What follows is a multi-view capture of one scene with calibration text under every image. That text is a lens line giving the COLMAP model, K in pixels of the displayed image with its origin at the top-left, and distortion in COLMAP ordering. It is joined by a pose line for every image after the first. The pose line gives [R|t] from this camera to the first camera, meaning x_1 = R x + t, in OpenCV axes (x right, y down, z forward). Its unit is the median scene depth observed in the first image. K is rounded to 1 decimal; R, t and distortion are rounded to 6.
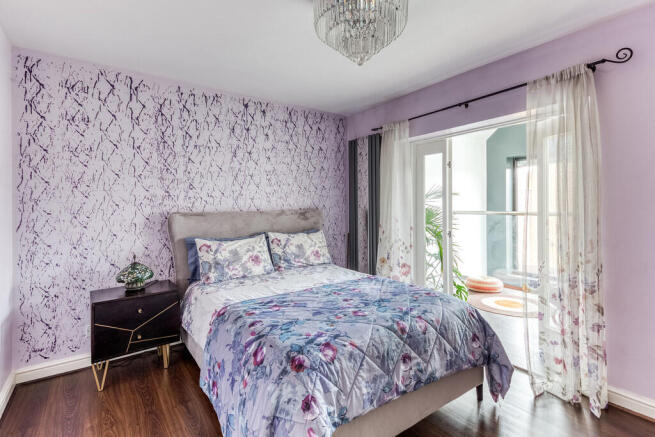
lens RADIAL K [[326.0, 0, 325.5], [0, 326.0, 206.9], [0, 0, 1]] dist [0.042886, 0.000033]
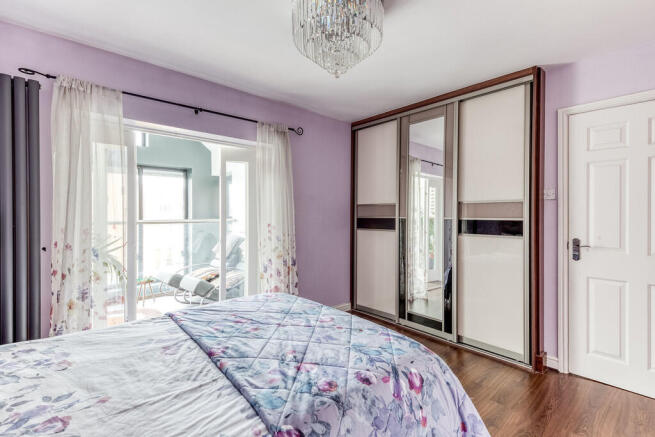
lens RADIAL K [[307.0, 0, 327.5], [0, 307.0, 218.5], [0, 0, 1]] dist [0.004436, -0.008711]
pose [[-0.131017, -0.000359, 0.991380, -0.772755], [0.002759, 0.999996, 0.000727, 0.018143], [-0.991376, 0.002830, -0.131016, 1.058537]]
